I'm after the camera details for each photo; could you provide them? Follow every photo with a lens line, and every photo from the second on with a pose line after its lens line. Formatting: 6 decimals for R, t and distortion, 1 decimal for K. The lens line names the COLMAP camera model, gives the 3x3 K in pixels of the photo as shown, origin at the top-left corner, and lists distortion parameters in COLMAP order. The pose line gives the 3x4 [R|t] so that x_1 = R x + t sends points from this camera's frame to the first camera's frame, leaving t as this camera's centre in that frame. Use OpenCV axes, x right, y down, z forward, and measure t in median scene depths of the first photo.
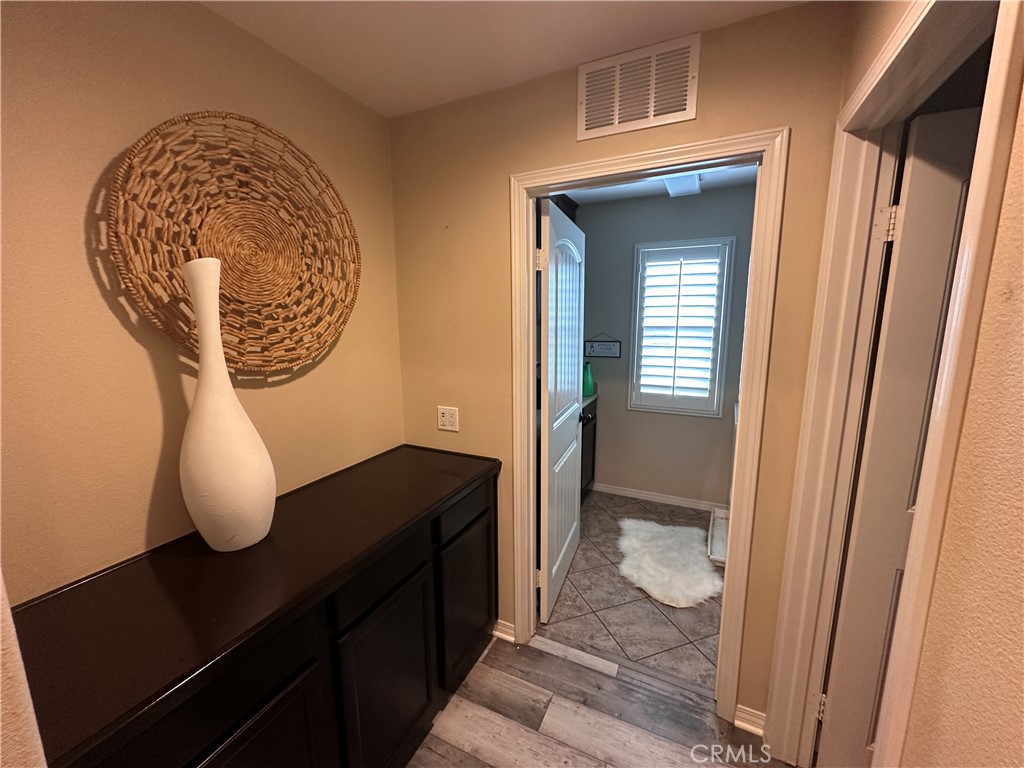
lens RADIAL K [[408.4, 0, 511.4], [0, 408.4, 383.7], [0, 0, 1]] dist [0.011016, 0.000419]
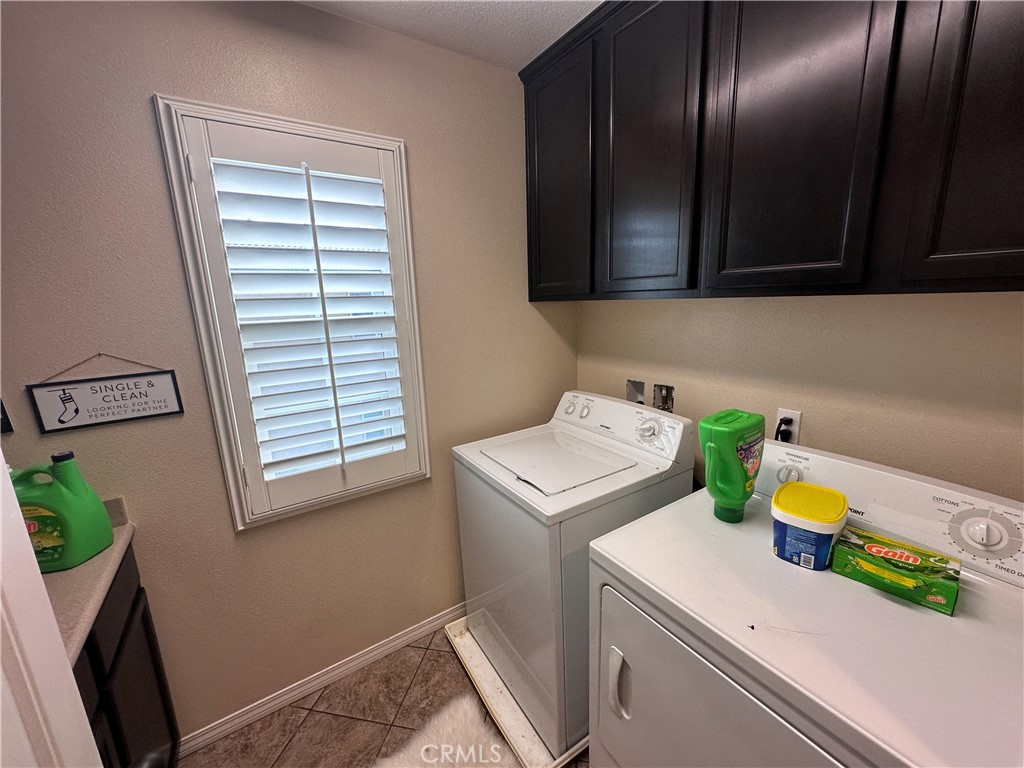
lens RADIAL K [[408.4, 0, 510.7], [0, 408.4, 382.8], [0, 0, 1]] dist [0.011016, 0.000419]
pose [[0.516298, -0.193105, 0.834354, 0.114534], [0.172776, 0.977701, 0.119368, -0.088615], [-0.838800, 0.082527, 0.538149, 0.561596]]
